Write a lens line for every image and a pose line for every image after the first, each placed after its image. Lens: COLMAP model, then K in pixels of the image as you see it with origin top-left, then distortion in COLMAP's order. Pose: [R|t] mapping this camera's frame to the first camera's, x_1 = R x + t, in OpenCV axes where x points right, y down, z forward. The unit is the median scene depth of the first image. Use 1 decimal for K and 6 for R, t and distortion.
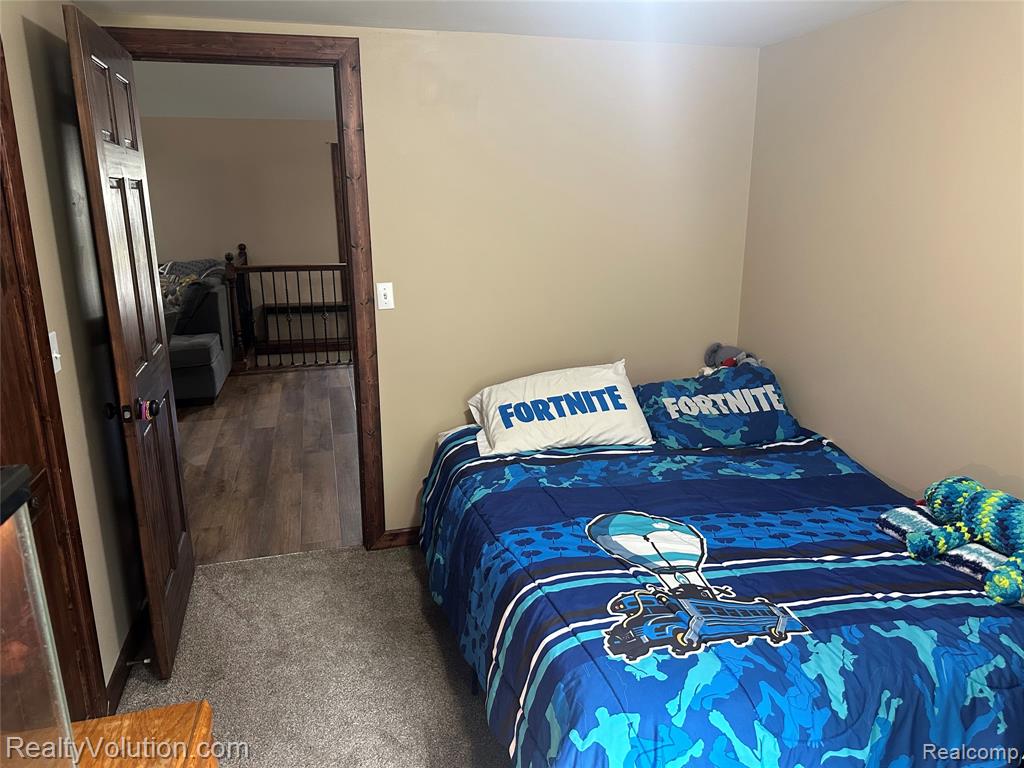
lens RADIAL K [[723.1, 0, 512.0], [0, 723.1, 384.0], [0, 0, 1]] dist [0.121237, -0.239595]
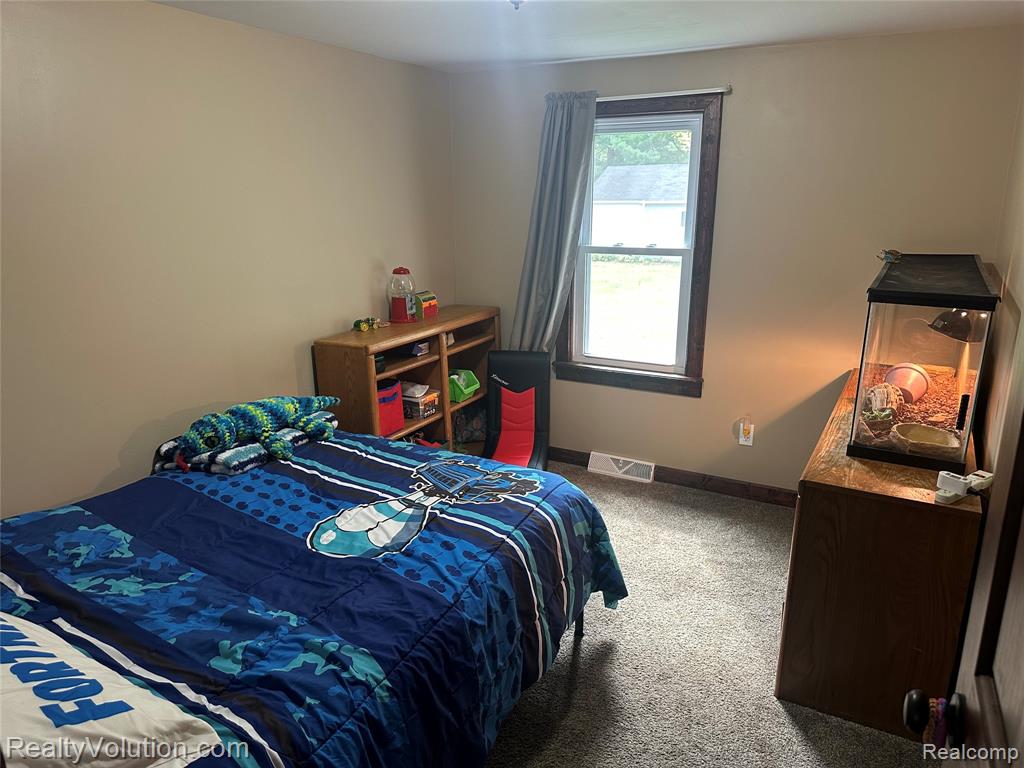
lens RADIAL K [[723.1, 0, 512.0], [0, 723.1, 384.0], [0, 0, 1]] dist [0.121237, -0.239595]
pose [[-0.731917, -0.163901, 0.661388, -0.564602], [0.172586, 0.894398, 0.412634, -0.333969], [-0.659175, 0.416160, -0.626338, 1.340662]]
